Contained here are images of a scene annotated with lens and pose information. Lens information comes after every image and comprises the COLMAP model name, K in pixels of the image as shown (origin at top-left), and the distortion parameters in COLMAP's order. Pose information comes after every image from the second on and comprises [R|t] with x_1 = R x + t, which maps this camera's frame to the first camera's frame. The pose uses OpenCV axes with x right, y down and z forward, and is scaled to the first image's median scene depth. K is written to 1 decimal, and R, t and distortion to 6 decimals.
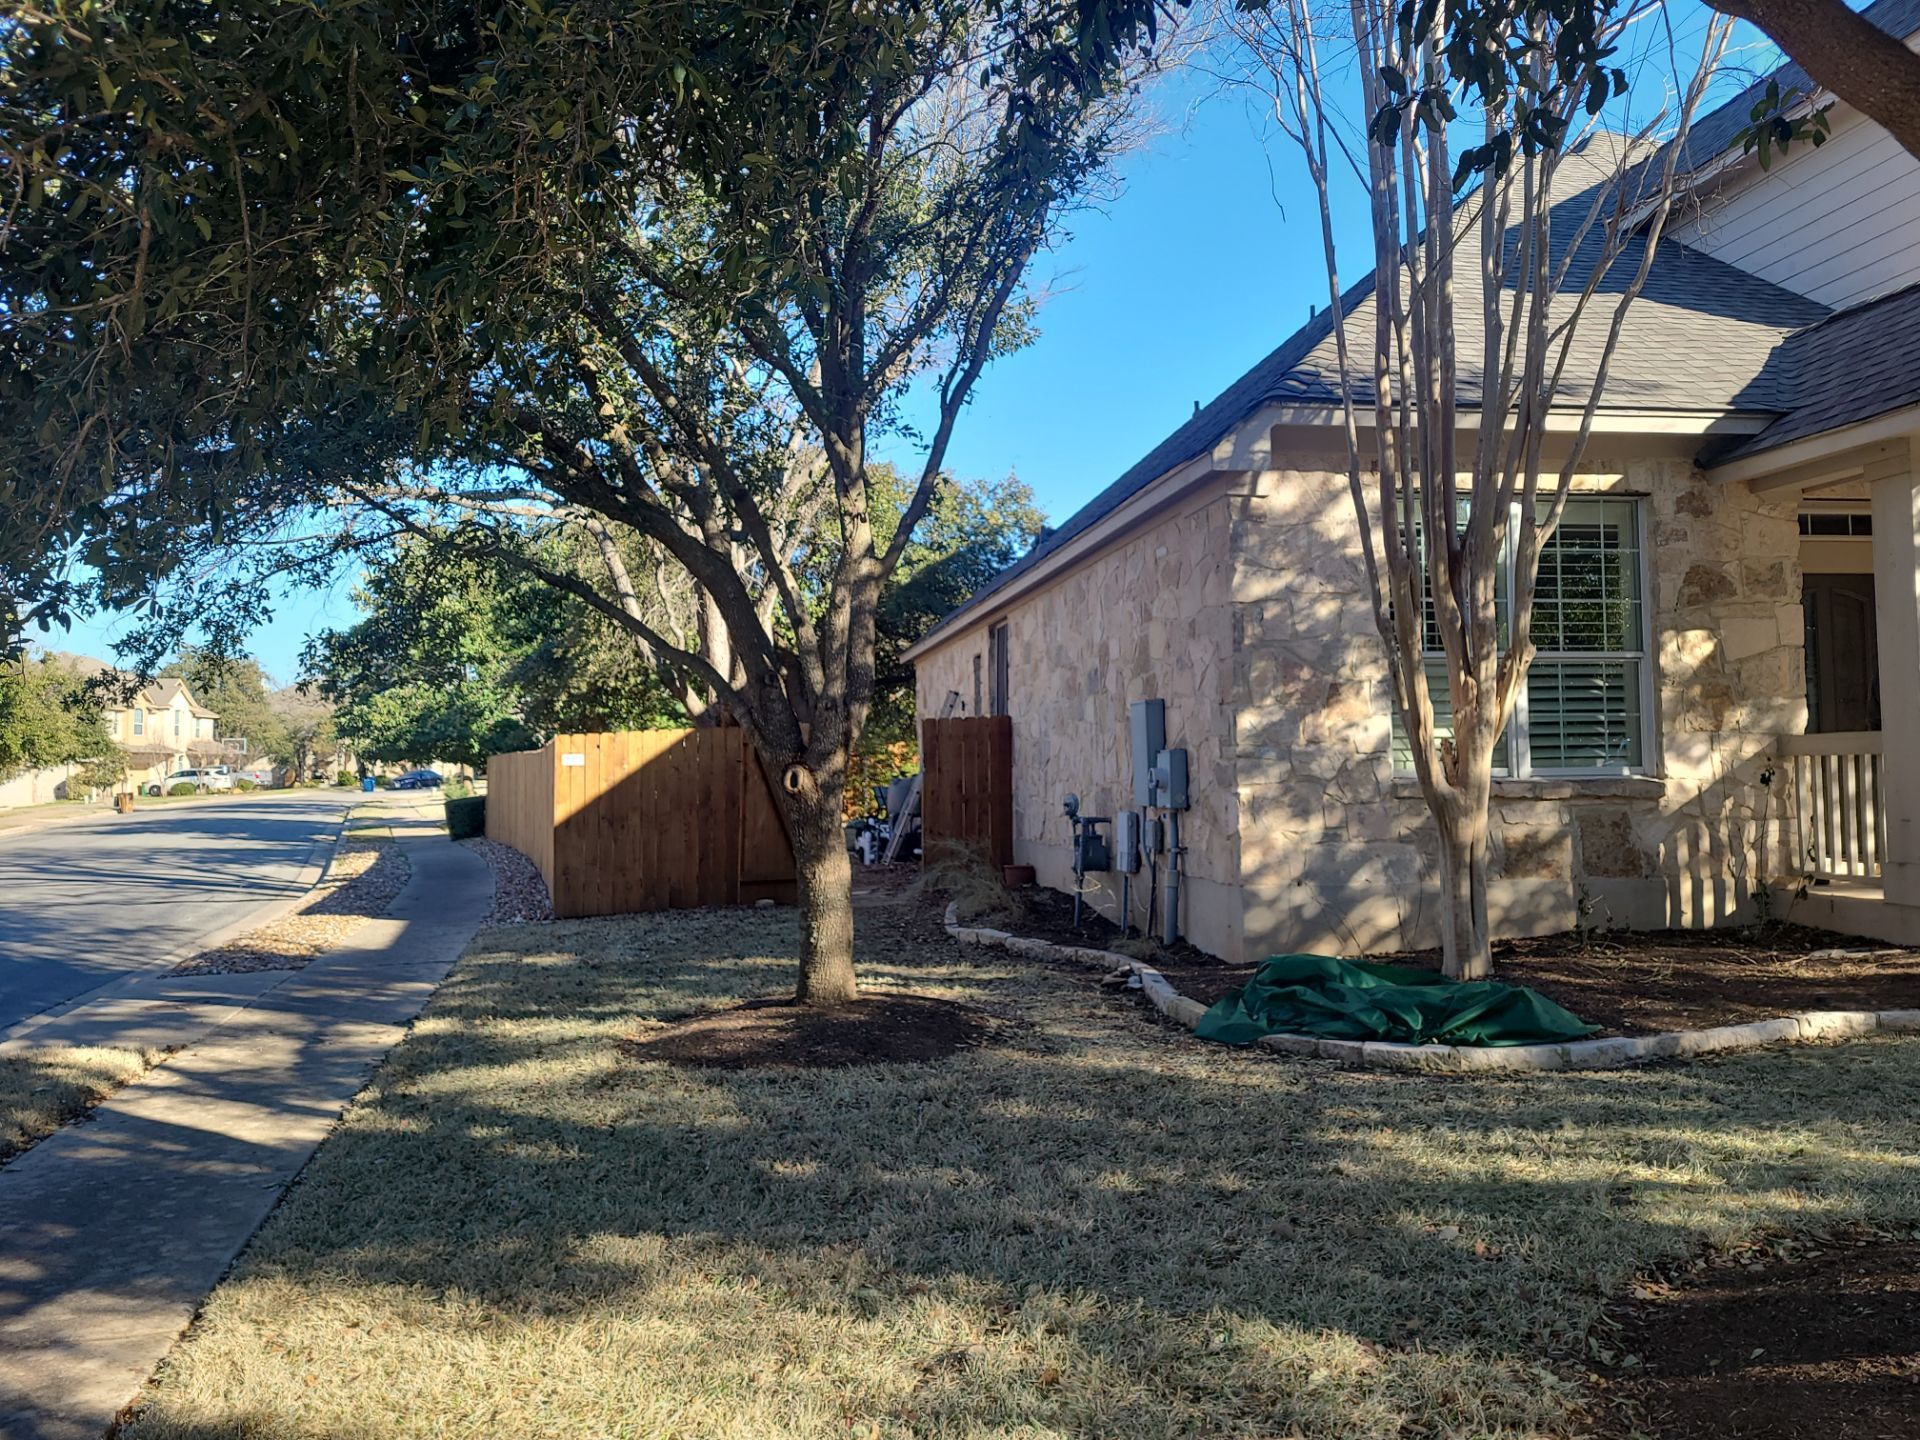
lens RADIAL K [[1466.7, 0, 968.1], [0, 1466.7, 696.1], [0, 0, 1]] dist [0.067801, -0.055232]
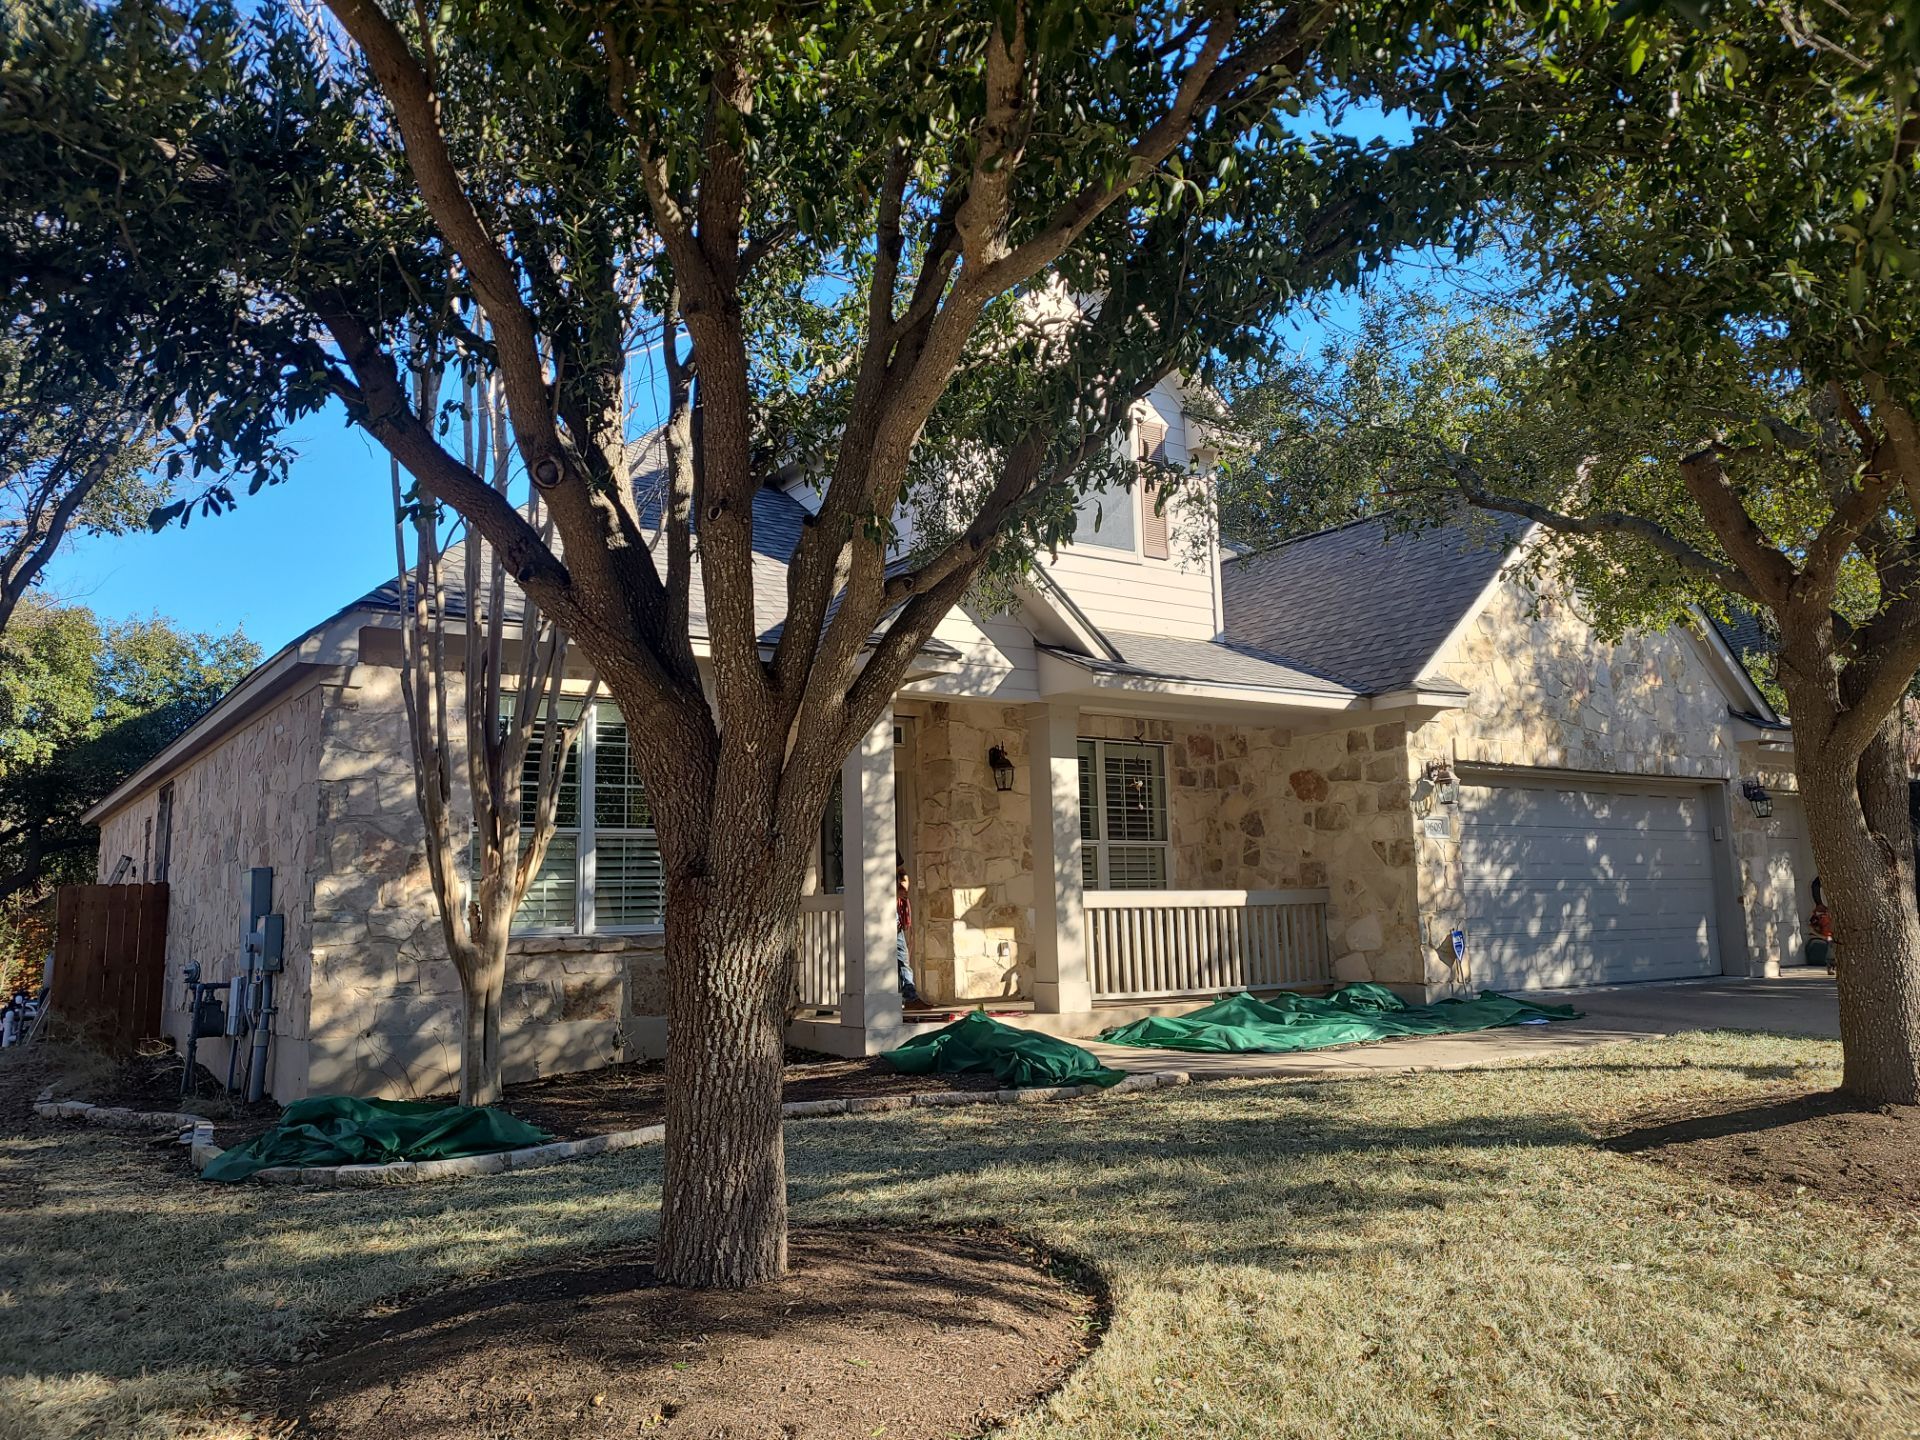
lens RADIAL K [[1466.7, 0, 968.1], [0, 1466.7, 696.1], [0, 0, 1]] dist [0.067801, -0.055232]
pose [[0.906912, 0.052444, 0.418043, 0.152573], [-0.006470, 0.993839, -0.110642, -0.006147], [-0.421270, 0.097638, 0.901664, -0.225463]]
